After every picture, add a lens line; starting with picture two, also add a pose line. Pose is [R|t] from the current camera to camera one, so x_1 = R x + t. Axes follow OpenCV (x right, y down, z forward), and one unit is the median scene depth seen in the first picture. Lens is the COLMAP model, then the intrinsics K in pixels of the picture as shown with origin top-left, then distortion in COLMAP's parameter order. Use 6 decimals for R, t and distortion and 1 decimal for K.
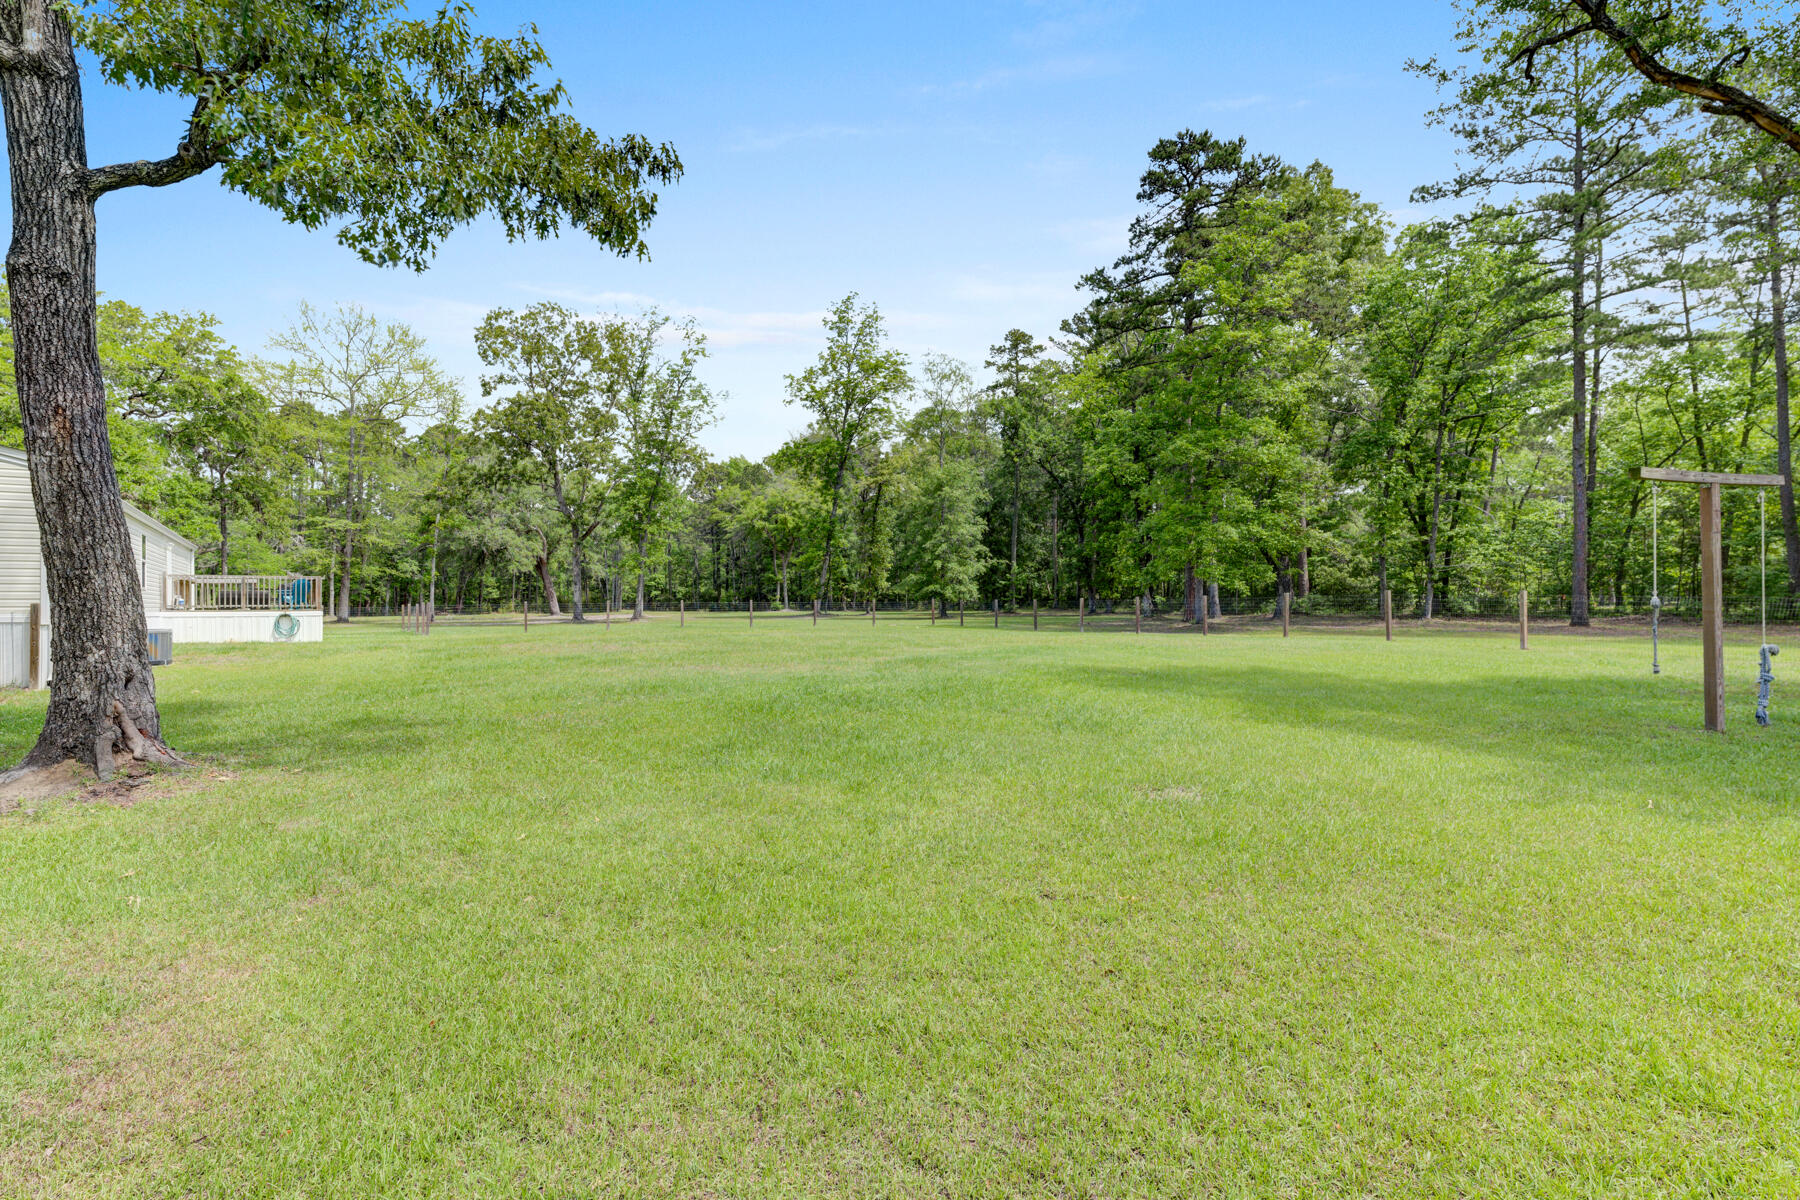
lens RADIAL K [[906.2, 0, 894.4], [0, 906.2, 591.3], [0, 0, 1]] dist [0.000557, -0.000940]
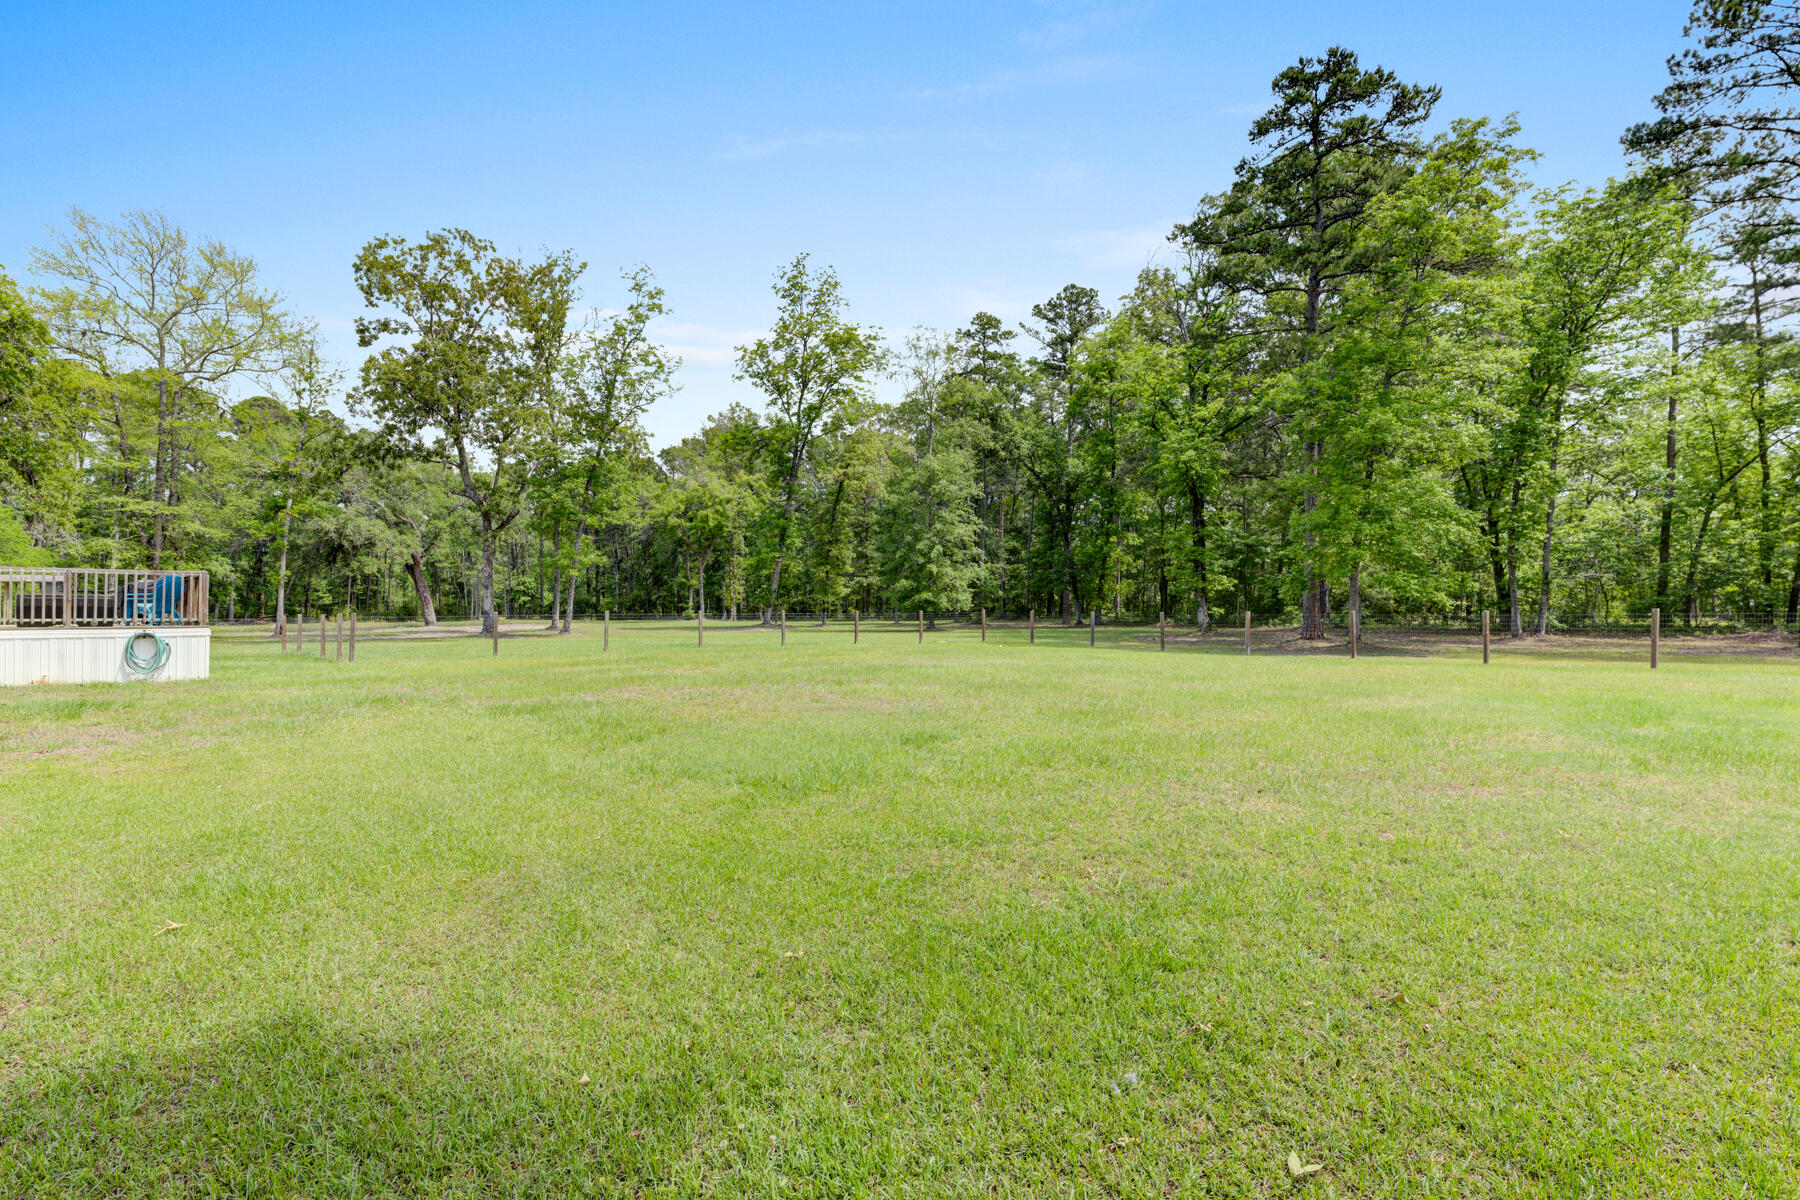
lens RADIAL K [[906.2, 0, 905.4], [0, 906.2, 609.4], [0, 0, 1]] dist [0.000557, -0.000940]
pose [[0.981850, 0.003247, 0.189632, -0.124357], [-0.005697, 0.999907, 0.012375, -0.001224], [-0.189574, -0.013230, 0.981777, 0.126405]]
